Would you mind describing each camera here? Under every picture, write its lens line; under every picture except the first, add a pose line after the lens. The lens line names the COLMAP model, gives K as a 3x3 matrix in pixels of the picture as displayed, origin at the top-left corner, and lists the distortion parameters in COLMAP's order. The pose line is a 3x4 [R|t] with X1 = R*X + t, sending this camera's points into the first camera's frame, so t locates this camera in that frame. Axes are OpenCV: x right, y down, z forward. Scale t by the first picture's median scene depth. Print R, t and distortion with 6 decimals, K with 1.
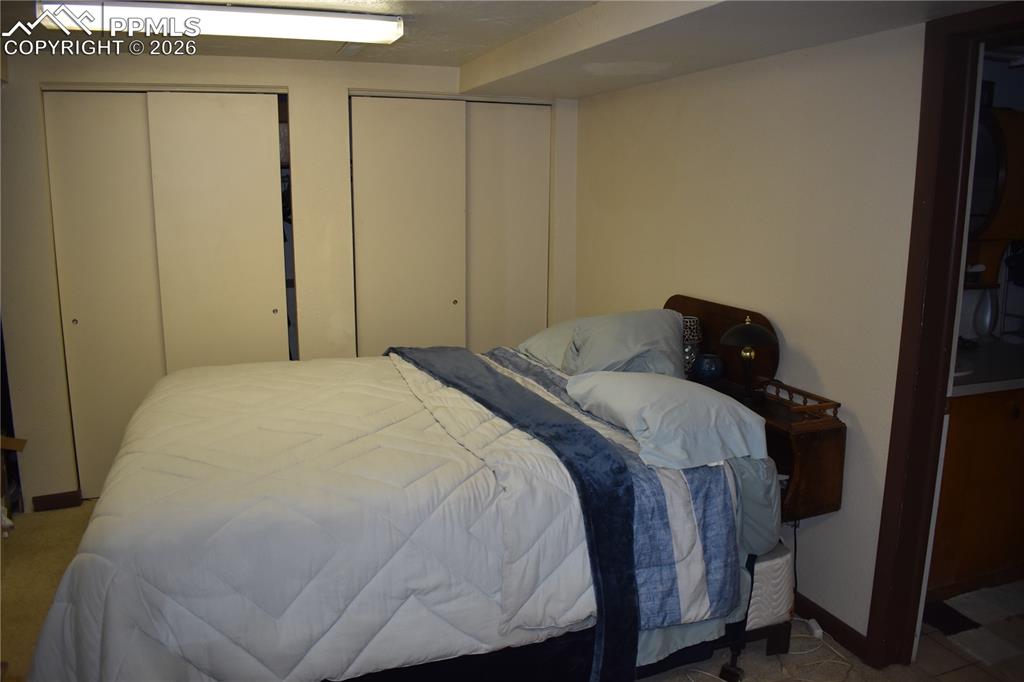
lens RADIAL K [[797.7, 0, 513.1], [0, 797.7, 341.0], [0, 0, 1]] dist [-0.099250, 0.019884]
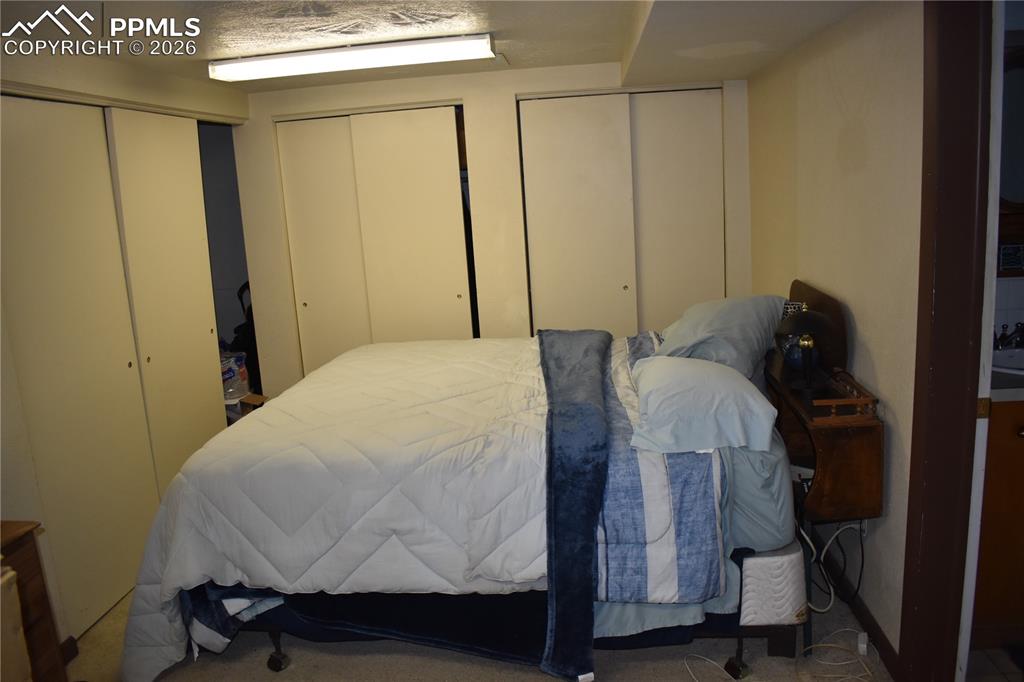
lens RADIAL K [[797.7, 0, 517.8], [0, 797.7, 342.6], [0, 0, 1]] dist [-0.099250, 0.019884]
pose [[0.897080, 0.024665, -0.441179, 0.489103], [-0.014304, 0.999539, 0.026795, -0.004817], [0.441637, -0.017726, 0.897019, 0.004749]]
